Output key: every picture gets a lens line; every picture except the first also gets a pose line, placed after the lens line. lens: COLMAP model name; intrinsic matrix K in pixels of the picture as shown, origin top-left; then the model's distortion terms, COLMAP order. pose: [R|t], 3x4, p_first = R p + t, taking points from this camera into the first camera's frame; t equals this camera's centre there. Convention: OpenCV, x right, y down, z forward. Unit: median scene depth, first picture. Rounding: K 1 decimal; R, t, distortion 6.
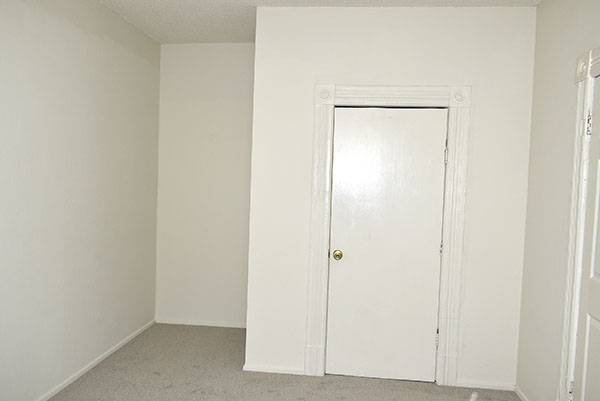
lens RADIAL K [[451.2, 0, 300.0], [0, 451.2, 200.5], [0, 0, 1]] dist [-0.003921, -0.001820]
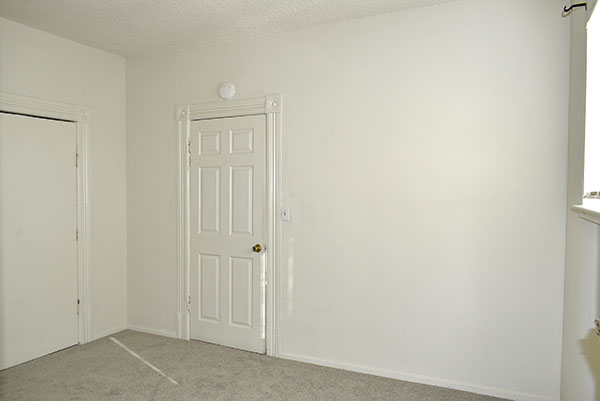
lens RADIAL K [[451.2, 0, 300.0], [0, 451.2, 200.5], [0, 0, 1]] dist [-0.003921, -0.001820]
pose [[0.354987, -0.059172, 0.932997, -0.623513], [0.044824, 0.997924, 0.046236, -0.018221], [-0.933796, 0.025407, 0.356903, -0.016533]]
